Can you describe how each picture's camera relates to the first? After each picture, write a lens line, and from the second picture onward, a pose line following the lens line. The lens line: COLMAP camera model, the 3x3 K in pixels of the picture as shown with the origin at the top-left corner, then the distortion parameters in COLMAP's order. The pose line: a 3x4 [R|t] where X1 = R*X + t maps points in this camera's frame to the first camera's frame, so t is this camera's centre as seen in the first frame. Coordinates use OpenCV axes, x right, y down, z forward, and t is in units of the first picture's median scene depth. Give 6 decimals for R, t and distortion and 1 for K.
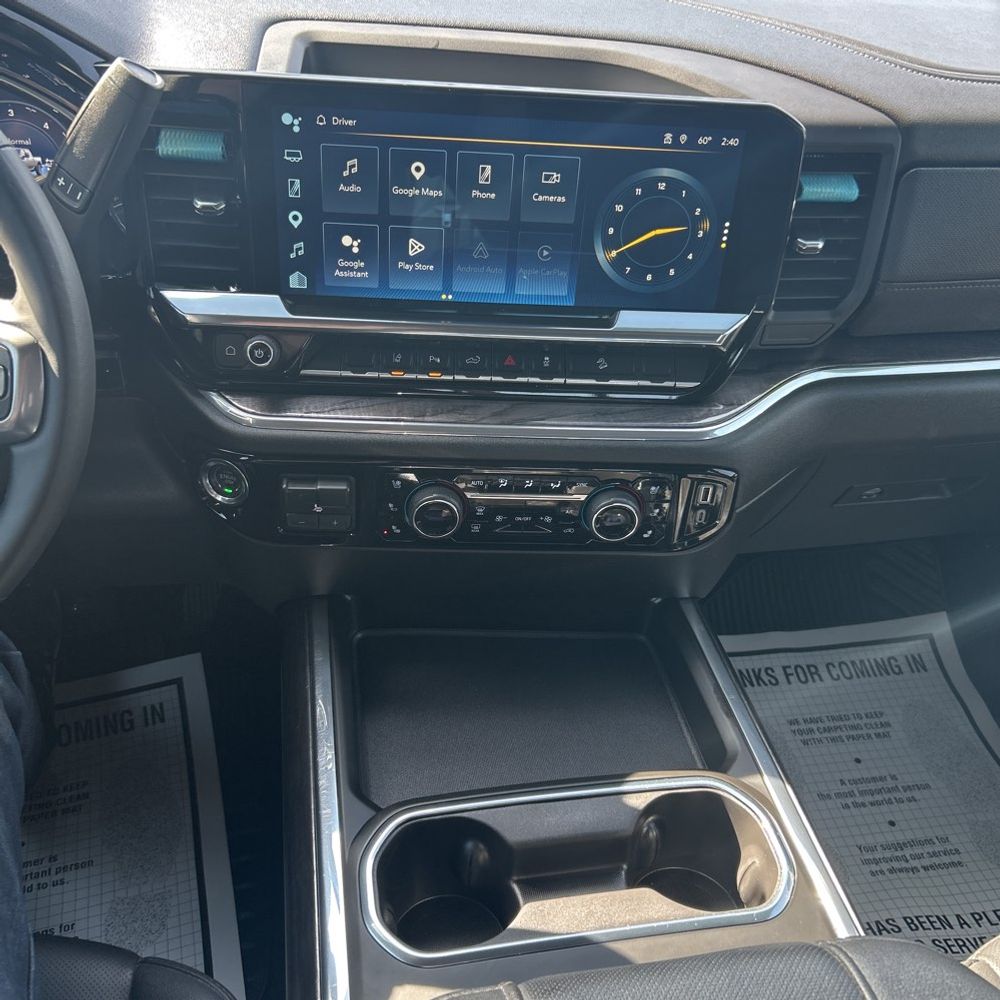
lens RADIAL K [[1019.3, 0, 496.0], [0, 1019.3, 494.6], [0, 0, 1]] dist [0.026572, 0.000000]
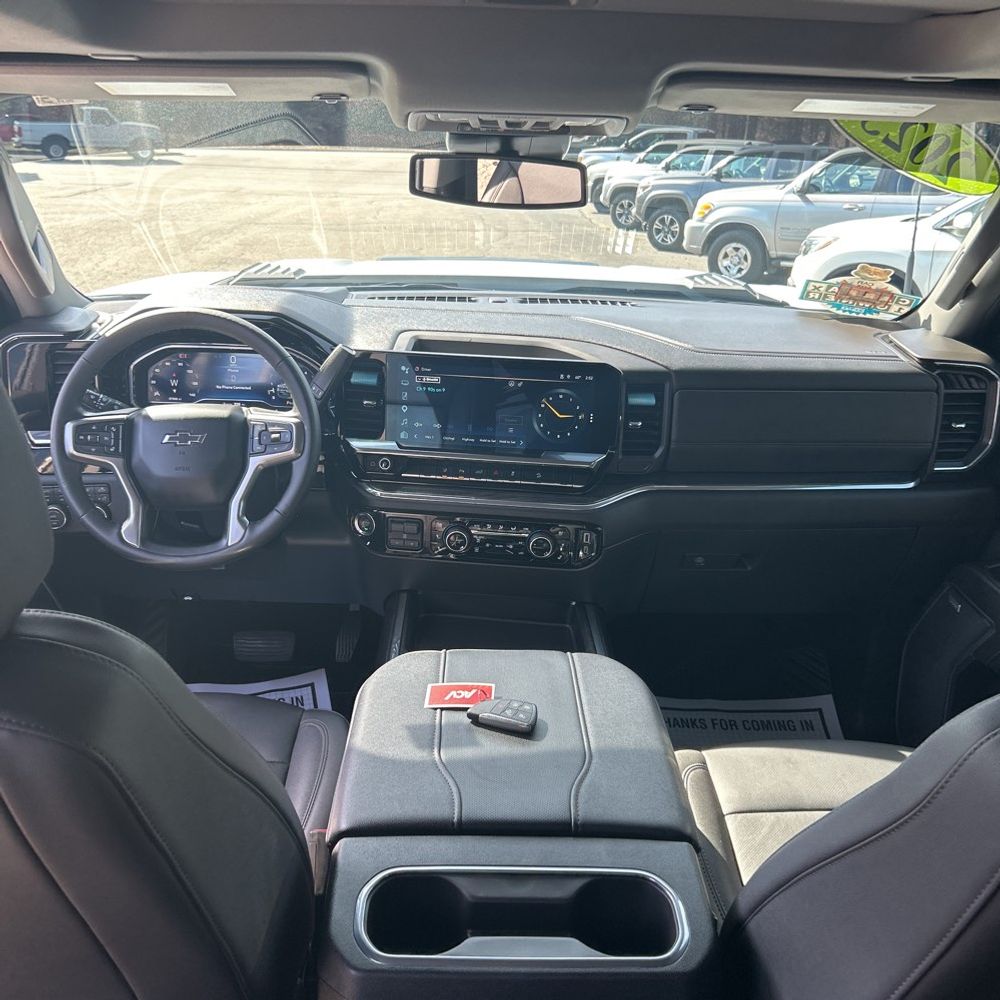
lens RADIAL K [[1019.3, 0, 501.0], [0, 1019.3, 503.5], [0, 0, 1]] dist [0.026572, 0.000000]
pose [[0.988276, 0.020920, -0.151235, 0.365436], [-0.059635, 0.964771, -0.256243, 0.504278], [0.140546, 0.262257, 0.954708, -1.095416]]
